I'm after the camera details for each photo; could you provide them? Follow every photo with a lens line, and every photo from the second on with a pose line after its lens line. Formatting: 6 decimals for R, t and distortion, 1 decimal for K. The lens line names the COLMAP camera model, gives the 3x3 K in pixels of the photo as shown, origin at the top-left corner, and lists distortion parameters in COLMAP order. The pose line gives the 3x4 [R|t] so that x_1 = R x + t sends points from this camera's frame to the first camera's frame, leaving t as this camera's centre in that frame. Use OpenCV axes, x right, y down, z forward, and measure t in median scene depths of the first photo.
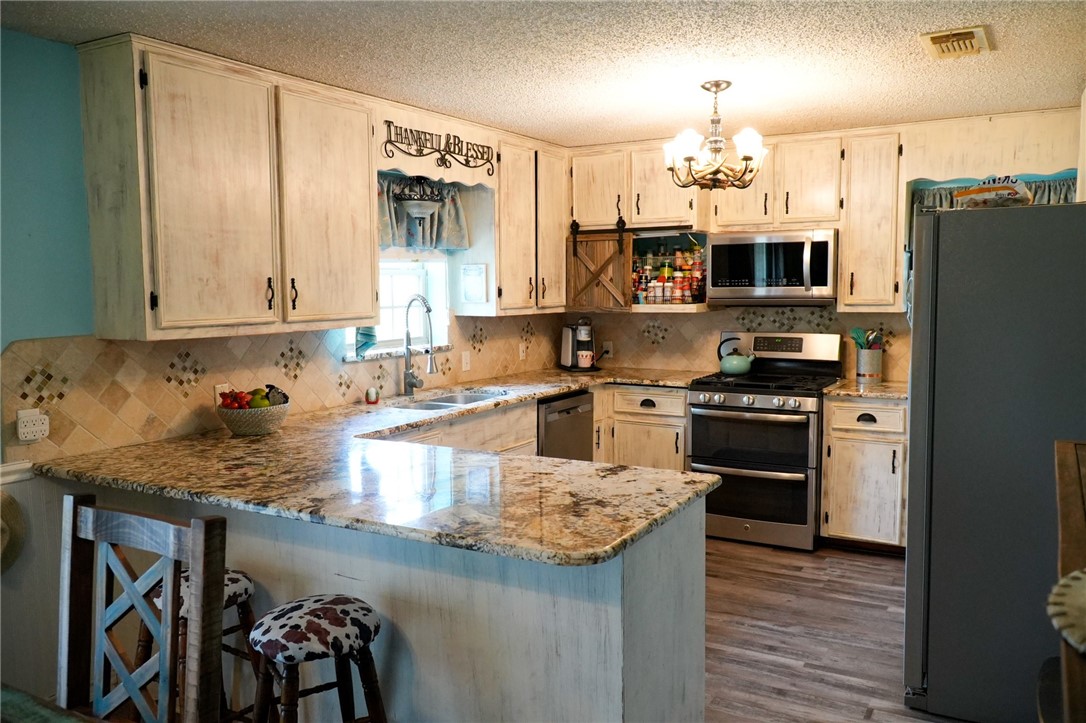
lens RADIAL K [[860.4, 0, 543.0], [0, 860.4, 361.5], [0, 0, 1]] dist [-0.001597, 0.000861]
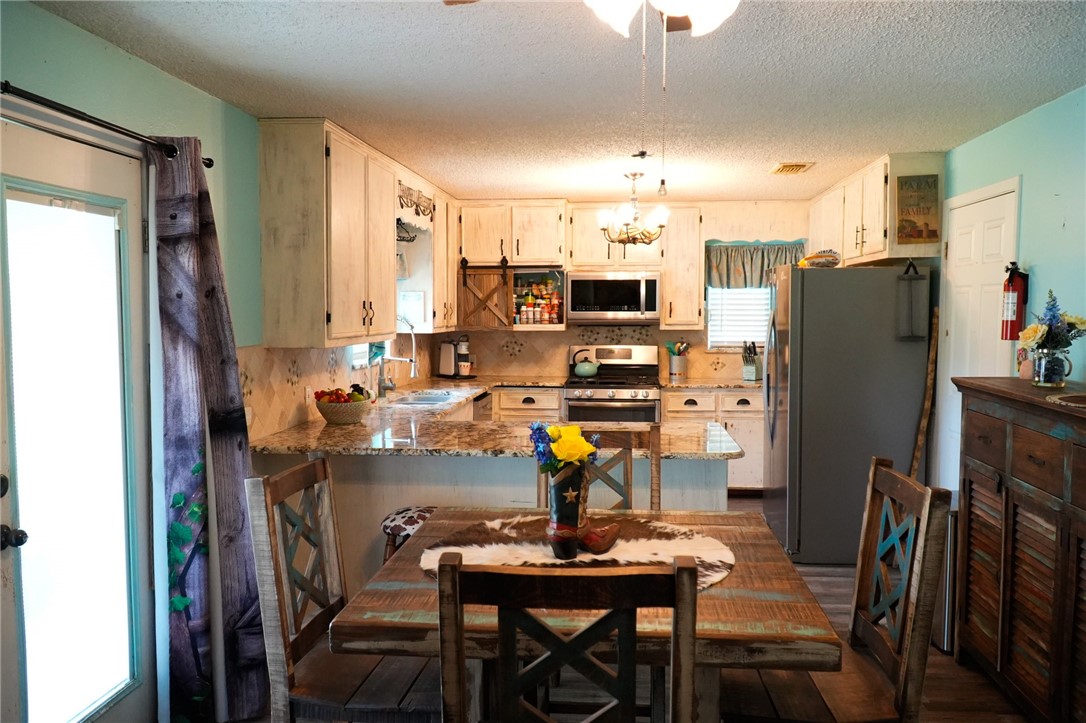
lens RADIAL K [[860.4, 0, 543.0], [0, 860.4, 361.5], [0, 0, 1]] dist [-0.001597, 0.000861]
pose [[0.906735, -0.016778, 0.421367, -0.408907], [0.029390, 0.999293, -0.023454, 0.021198], [-0.420675, 0.033651, 0.906587, -0.189984]]
